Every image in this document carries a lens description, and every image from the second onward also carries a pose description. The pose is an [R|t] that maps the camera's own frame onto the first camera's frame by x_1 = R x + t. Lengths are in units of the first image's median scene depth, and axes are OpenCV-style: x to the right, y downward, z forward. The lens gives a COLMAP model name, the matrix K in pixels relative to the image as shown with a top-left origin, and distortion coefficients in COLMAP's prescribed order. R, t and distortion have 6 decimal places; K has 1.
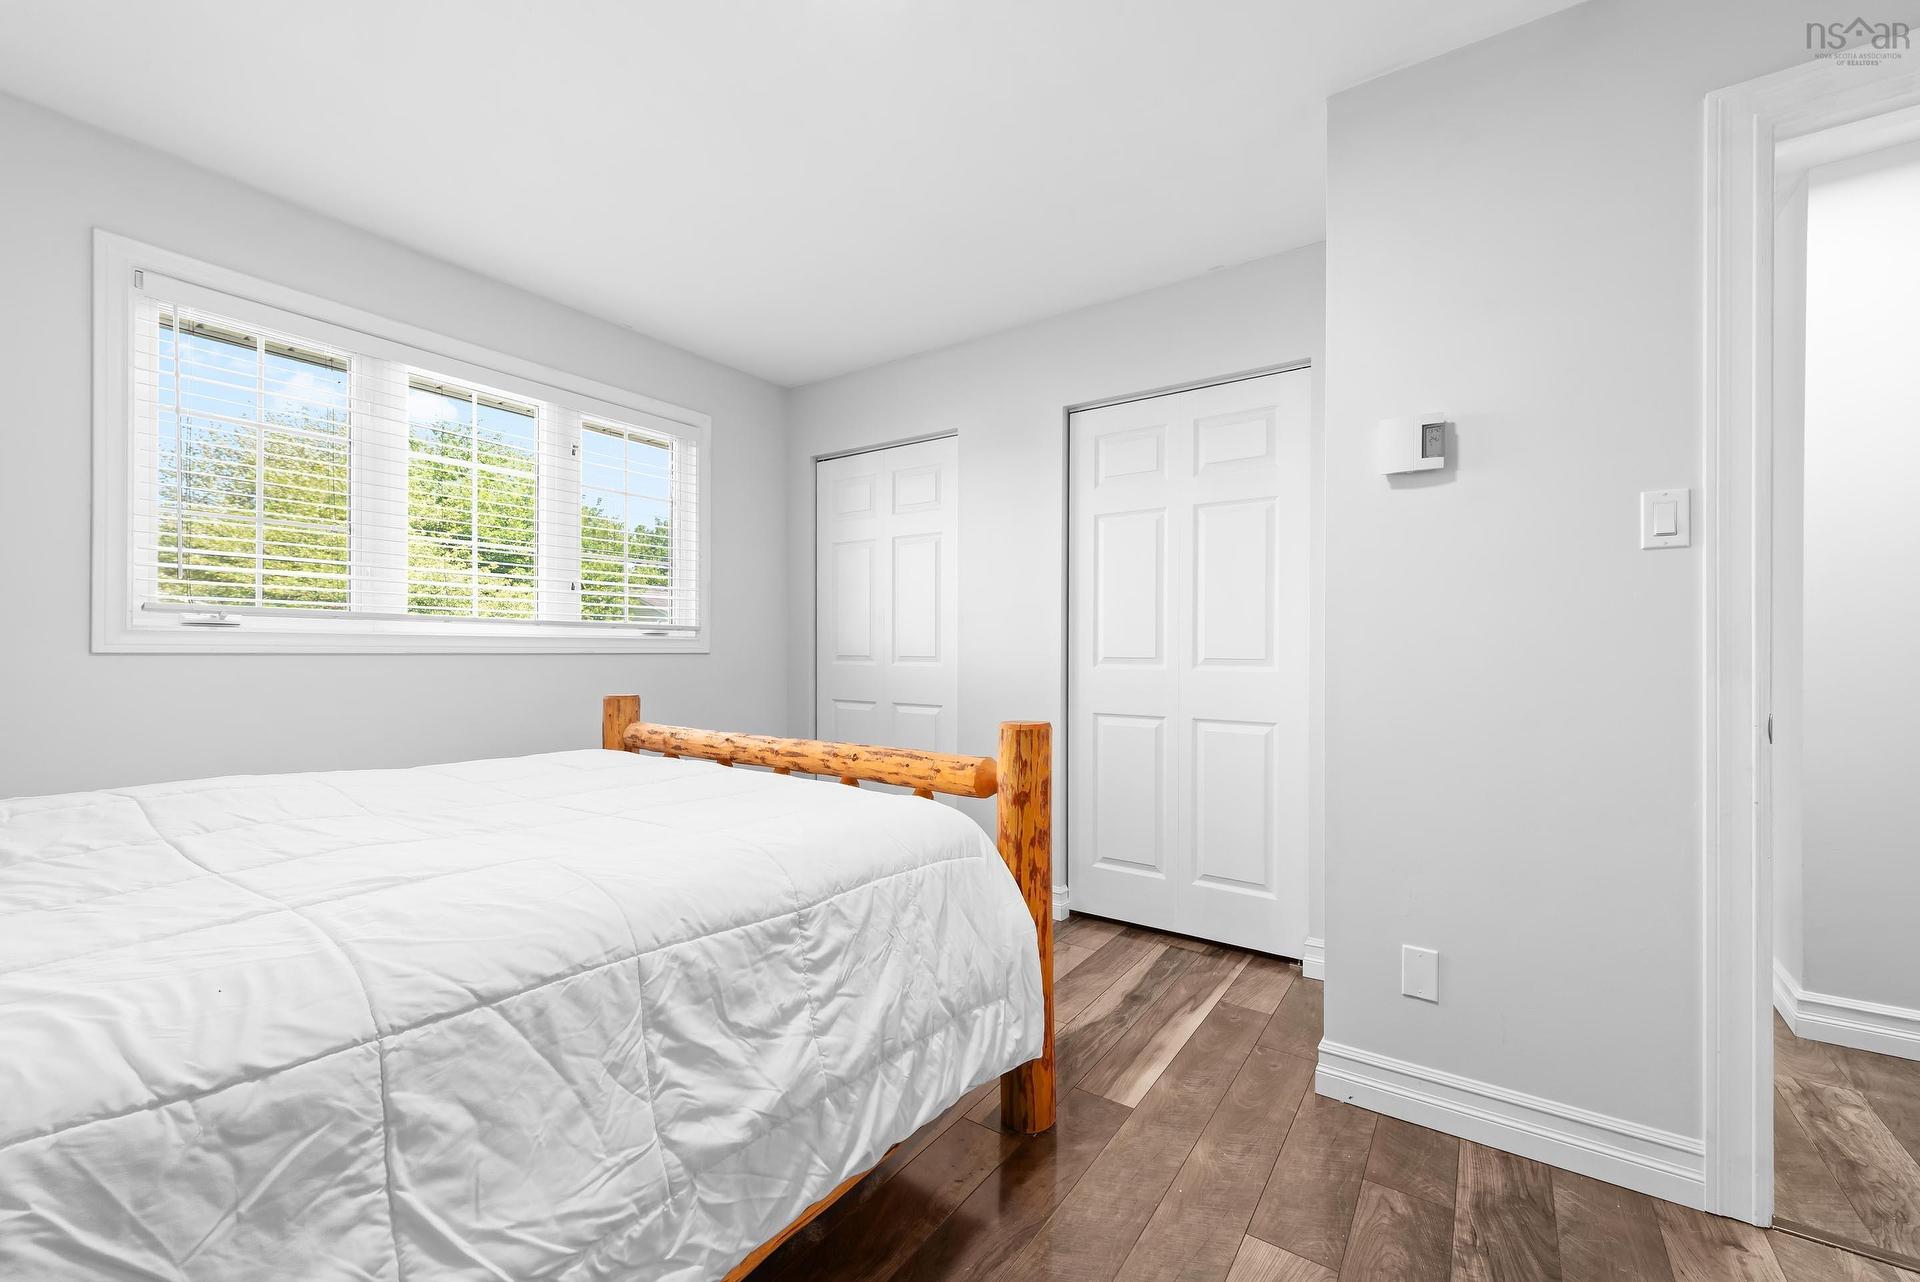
lens RADIAL K [[758.2, 0, 960.0], [0, 758.2, 641.0], [0, 0, 1]] dist [-0.000117, -0.000248]
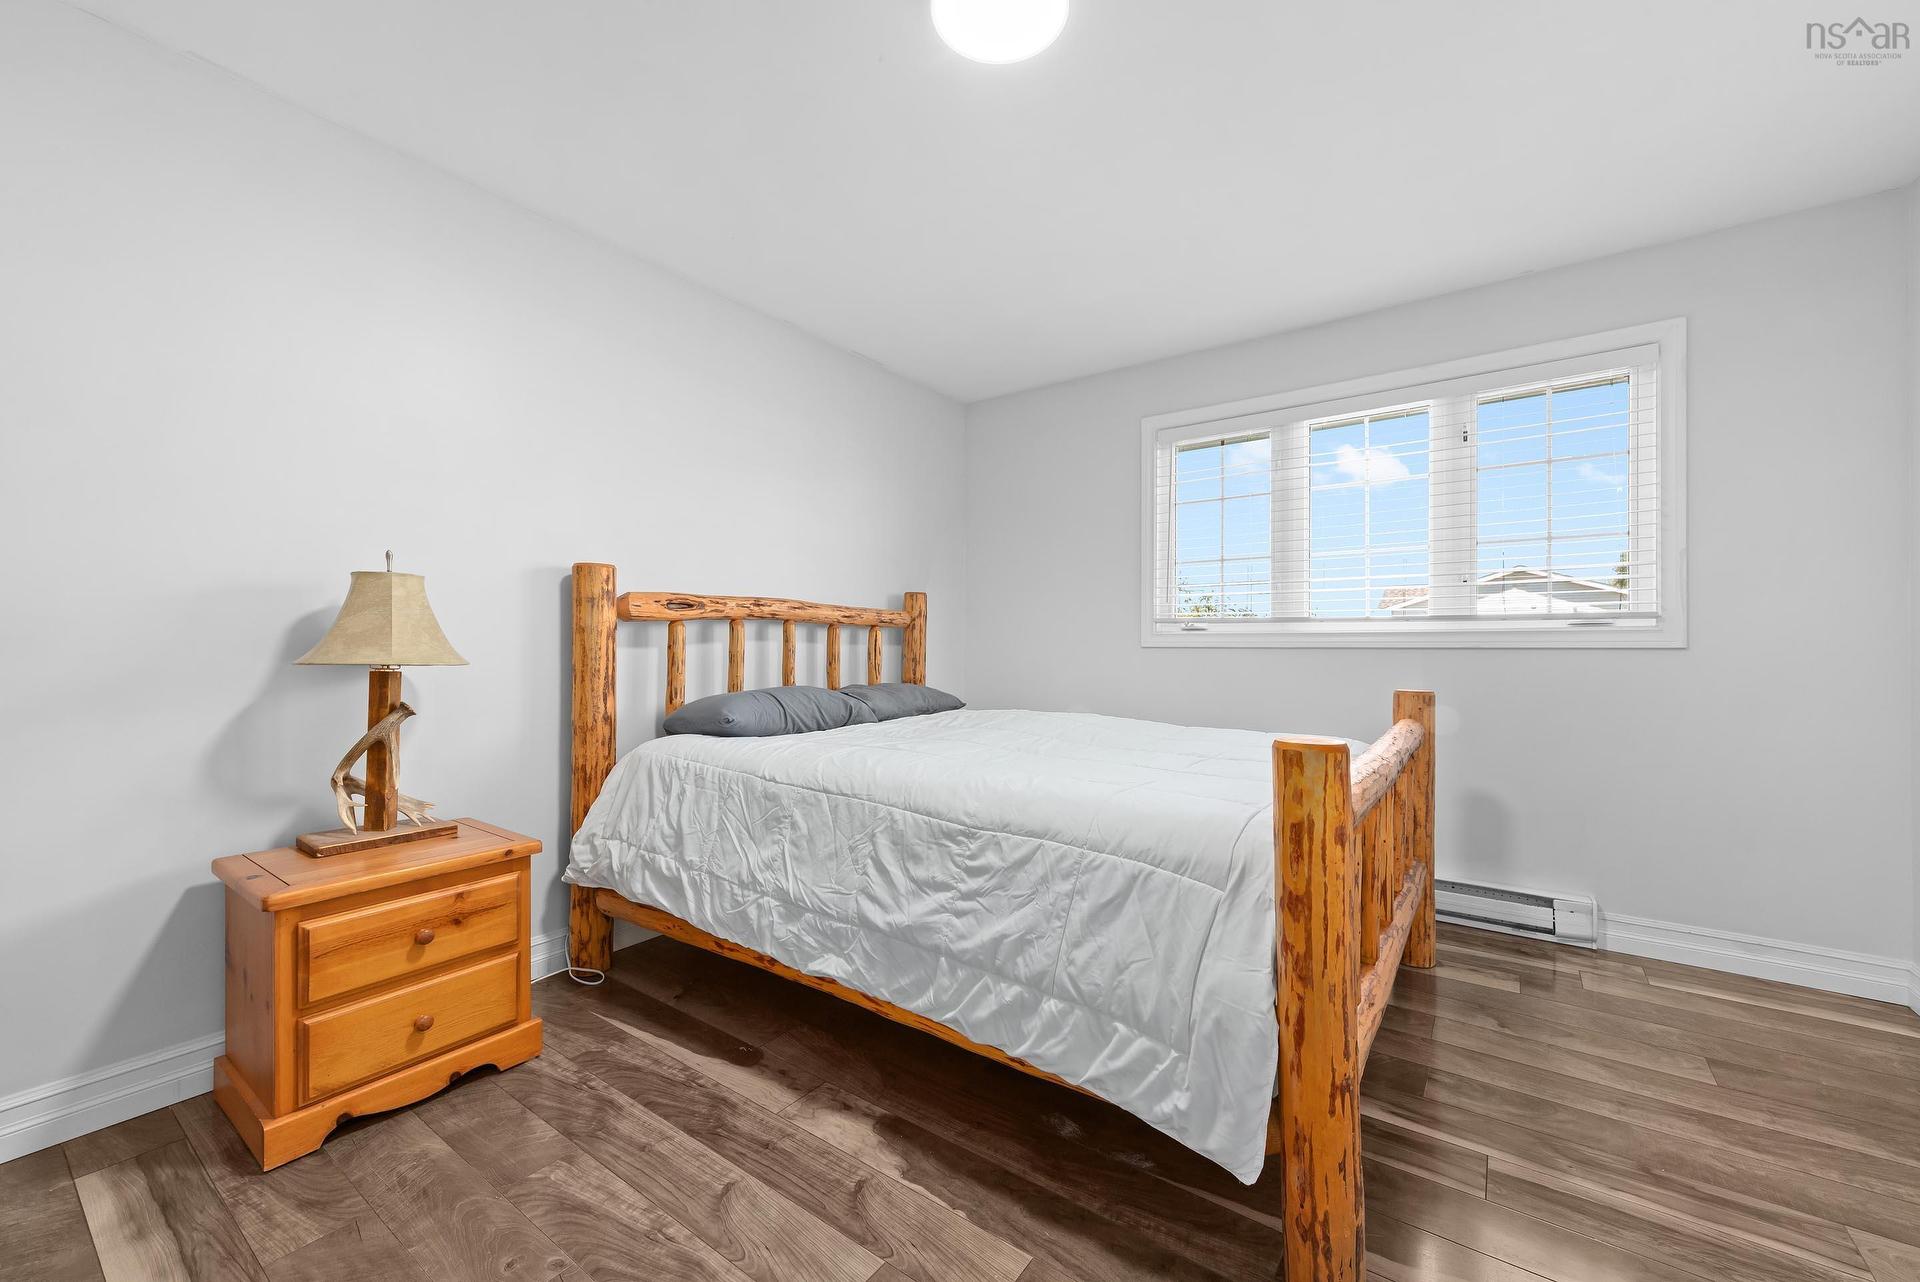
lens RADIAL K [[787.5, 0, 960.0], [0, 787.5, 641.0], [0, 0, 1]] dist [0.009282, -0.000047]
pose [[-0.033878, -0.011957, -0.999354, 1.279445], [0.010650, 0.999867, -0.012324, 0.031730], [0.999369, -0.011061, -0.033747, 1.069776]]
